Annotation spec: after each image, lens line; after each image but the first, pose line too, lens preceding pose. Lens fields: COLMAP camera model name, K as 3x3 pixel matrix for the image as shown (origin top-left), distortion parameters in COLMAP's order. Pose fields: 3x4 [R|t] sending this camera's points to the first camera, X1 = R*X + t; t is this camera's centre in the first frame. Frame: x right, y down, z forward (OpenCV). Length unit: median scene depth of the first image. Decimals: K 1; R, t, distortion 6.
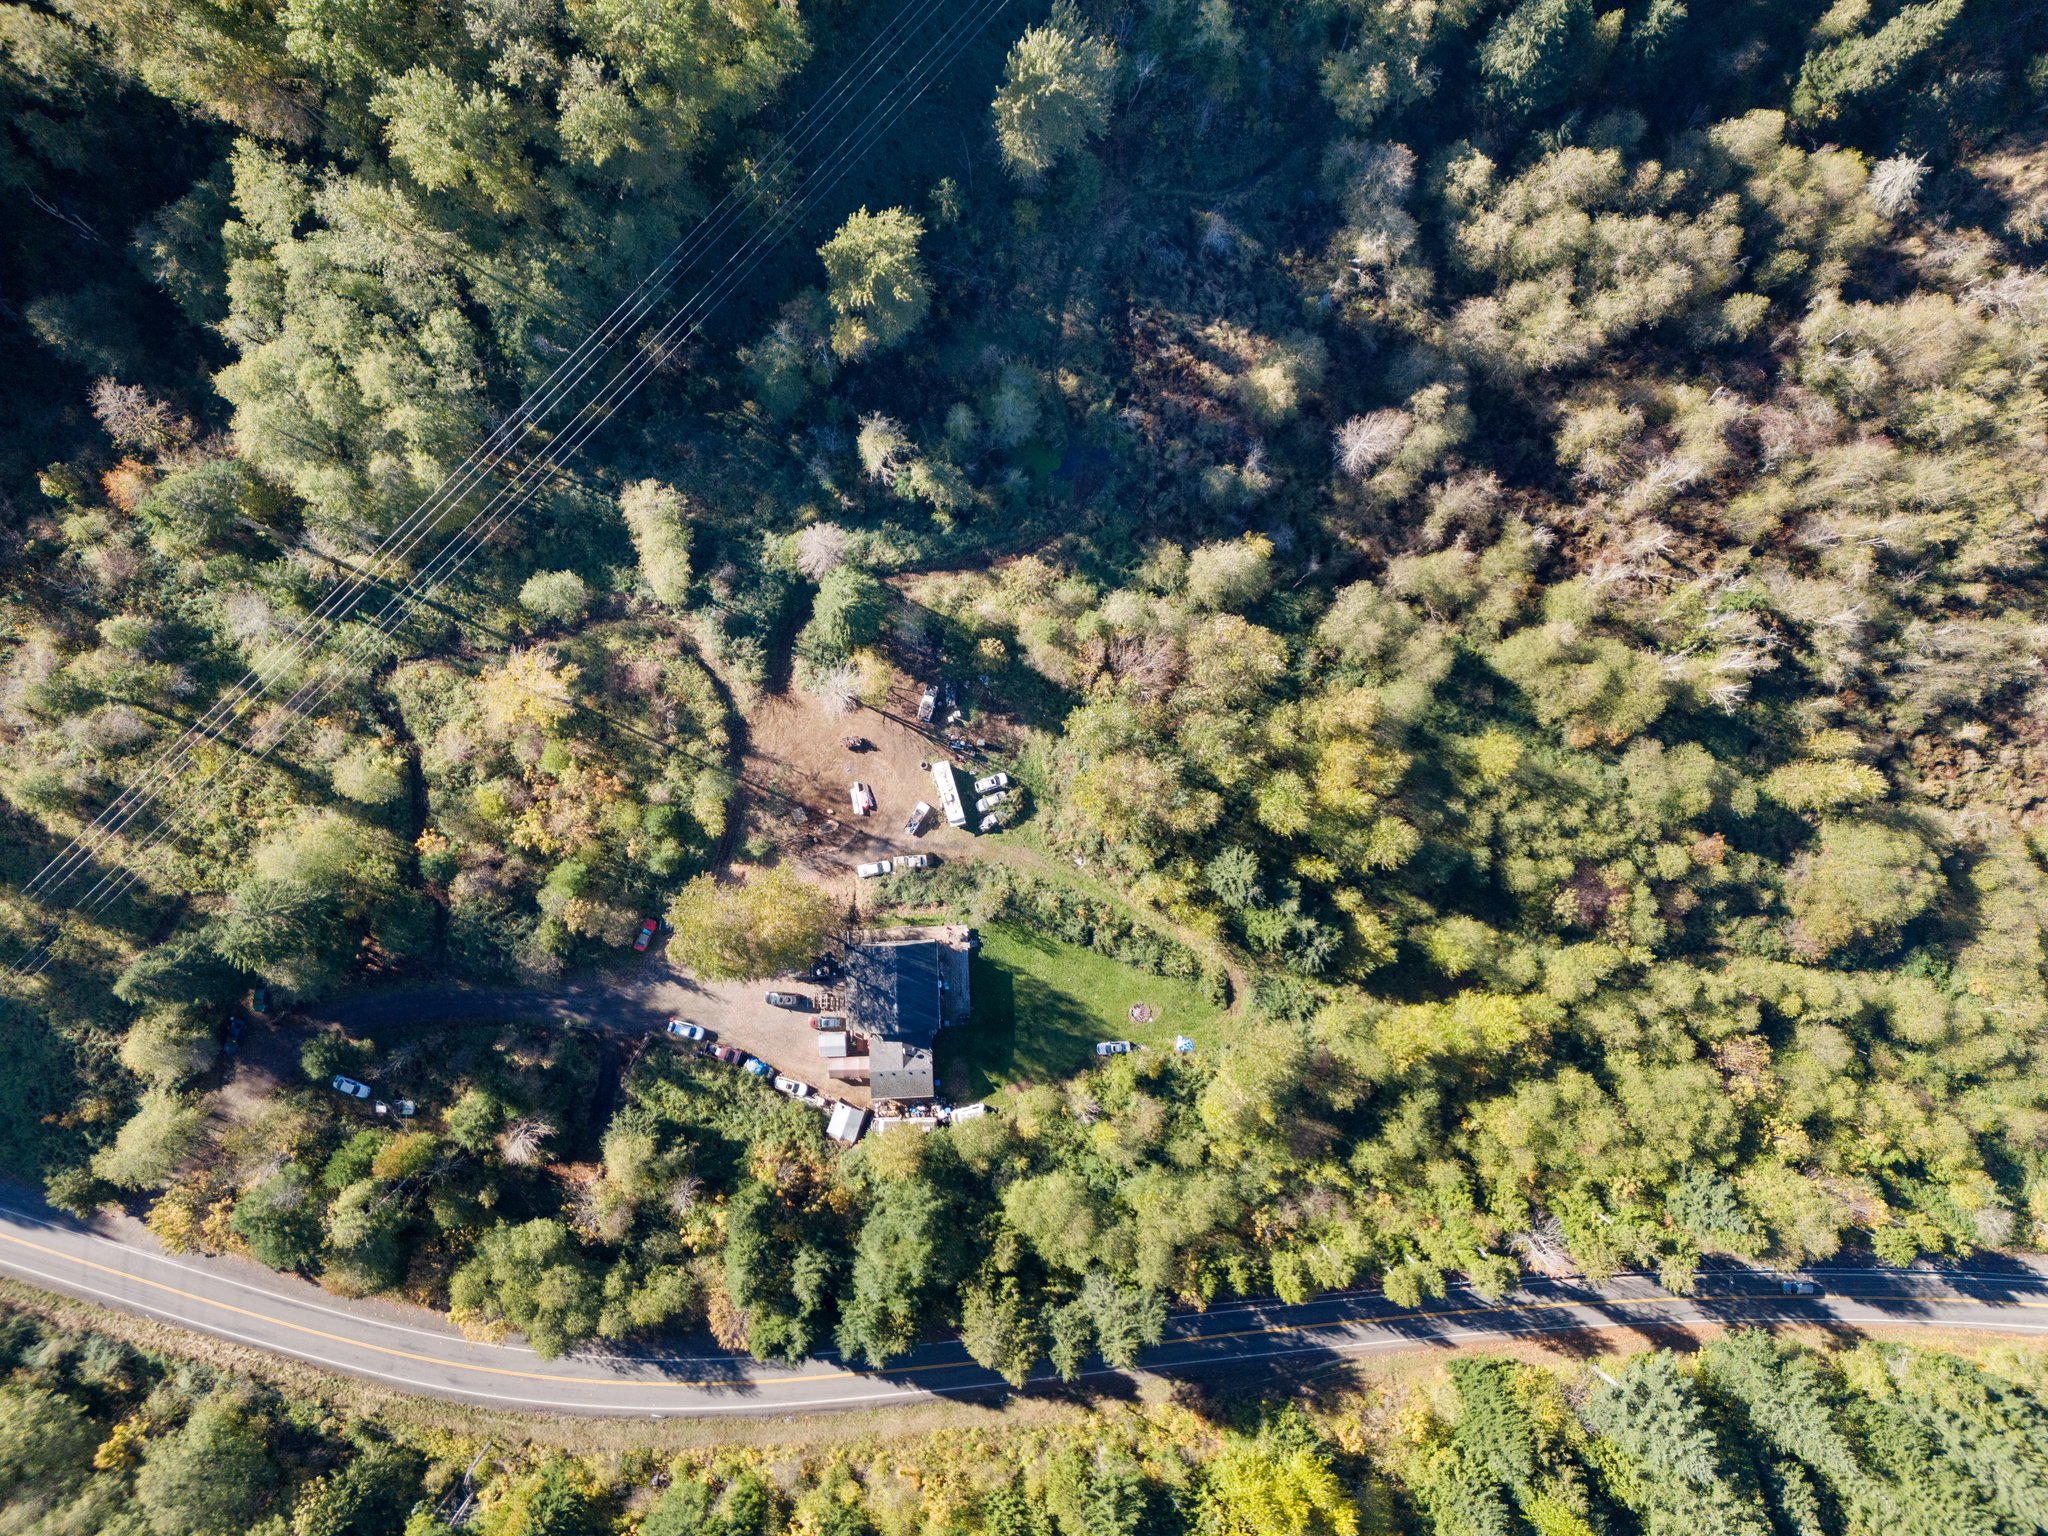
lens RADIAL K [[1506.4, 0, 1060.9], [0, 1506.4, 728.4], [0, 0, 1]] dist [0.091589, -0.110933]
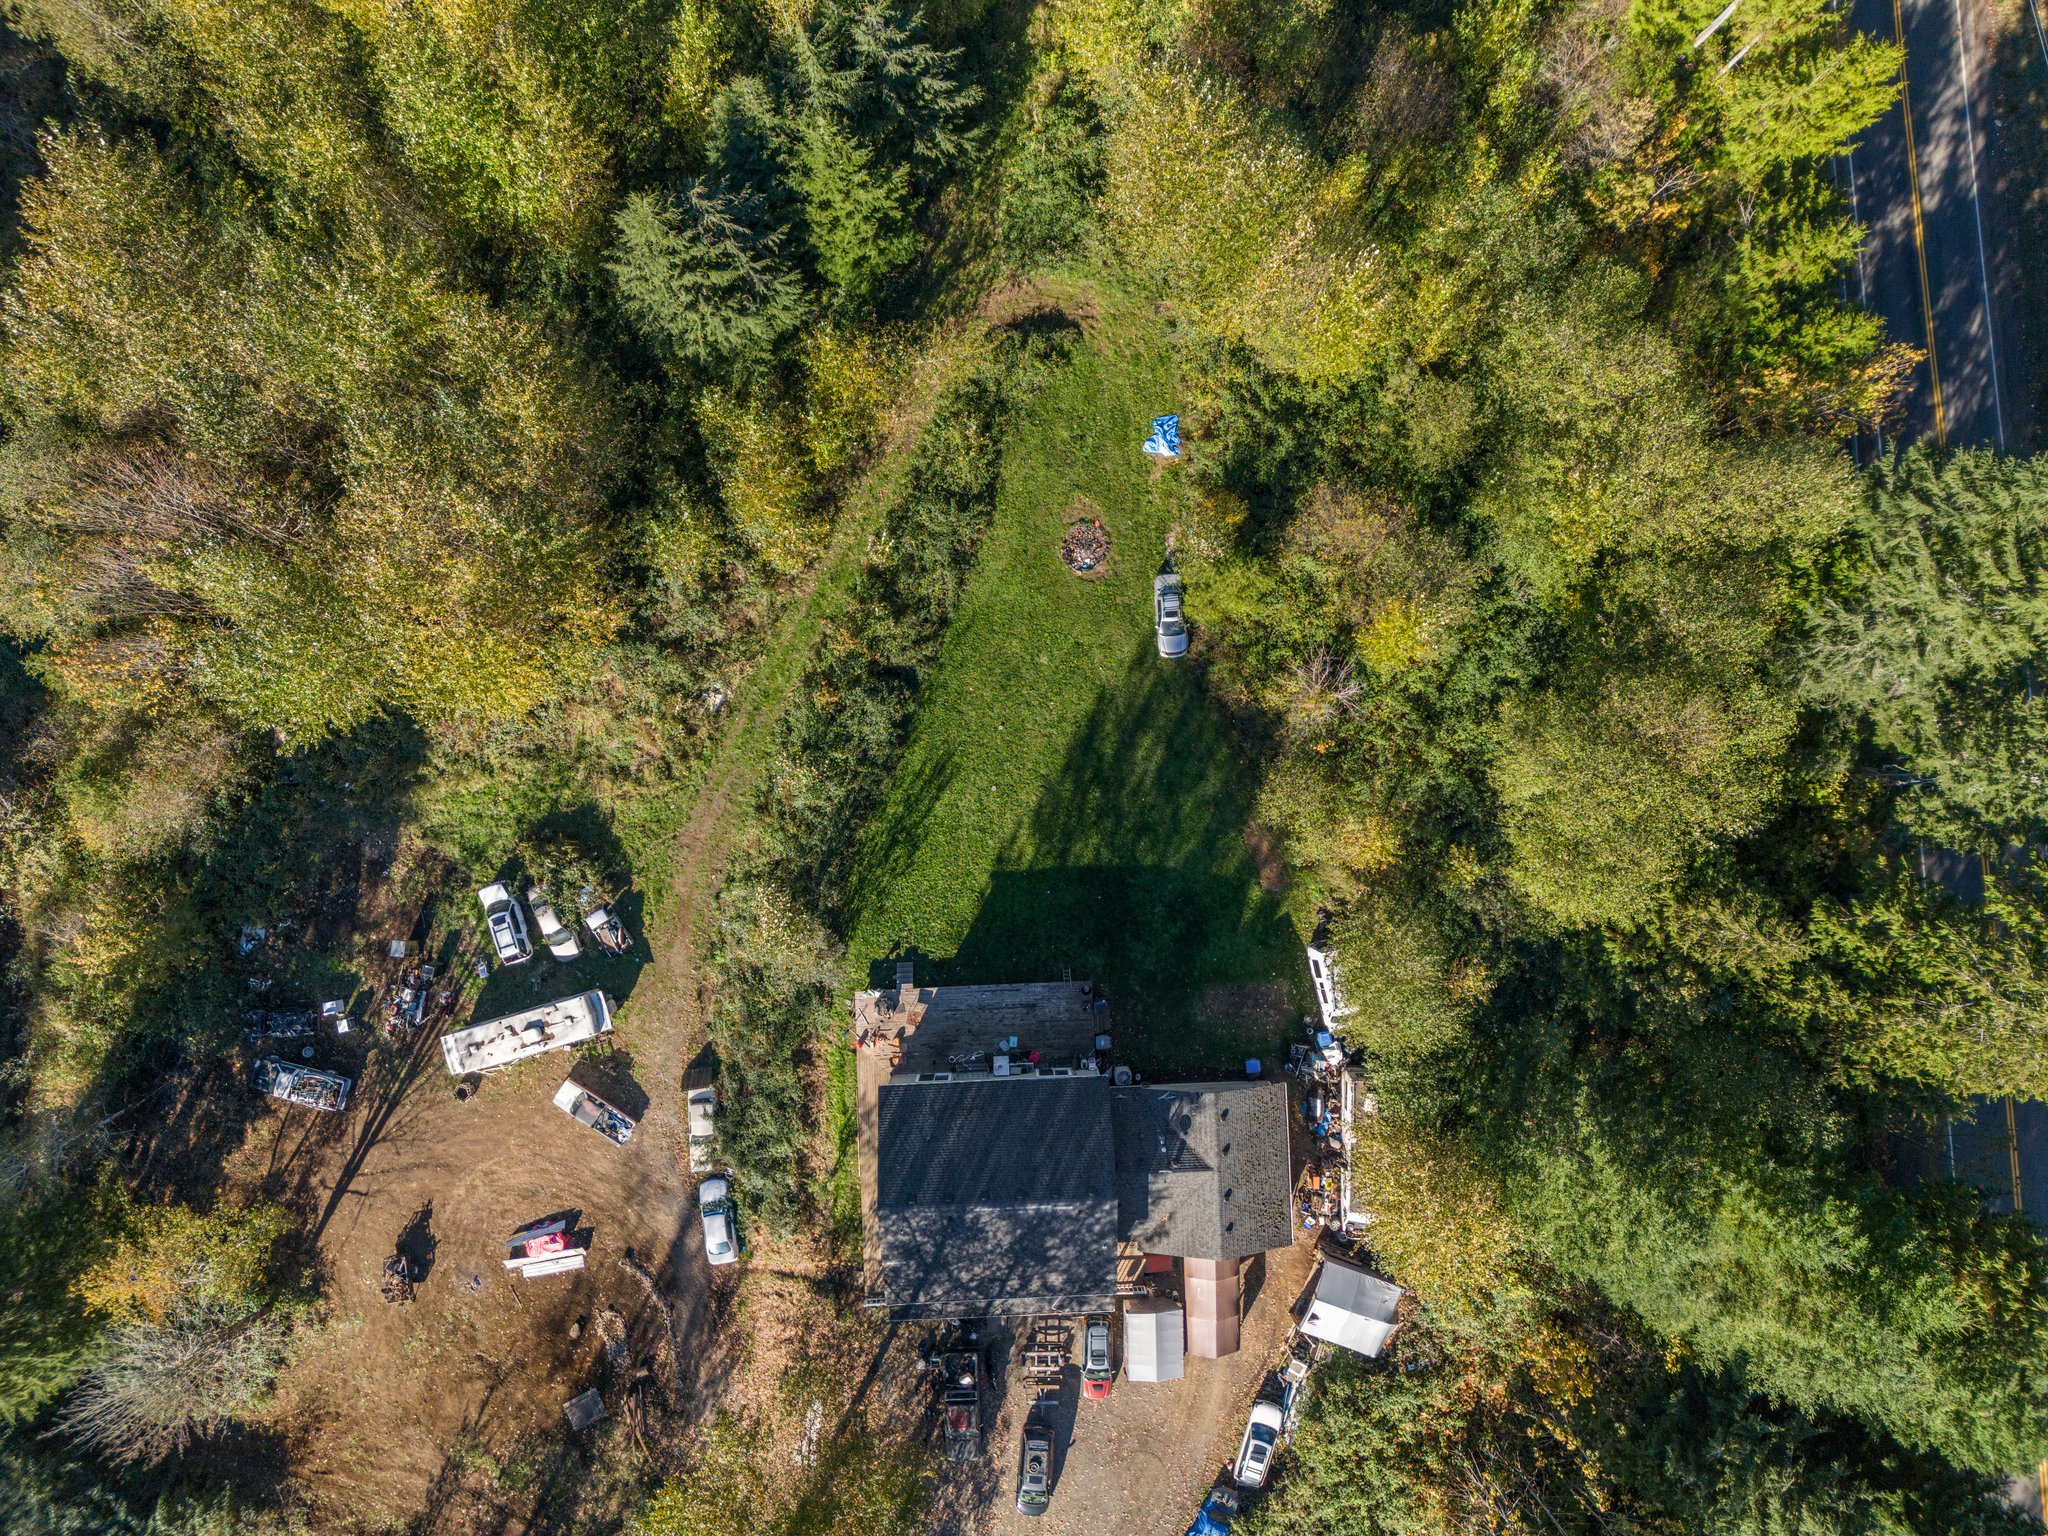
lens RADIAL K [[1506.4, 0, 1060.9], [0, 1506.4, 728.4], [0, 0, 1]] dist [0.091589, -0.110933]
pose [[0.010108, -0.999843, -0.014521, 0.011643], [0.997848, 0.009145, 0.064923, 0.158241], [-0.064781, -0.015146, 0.997785, 0.614968]]
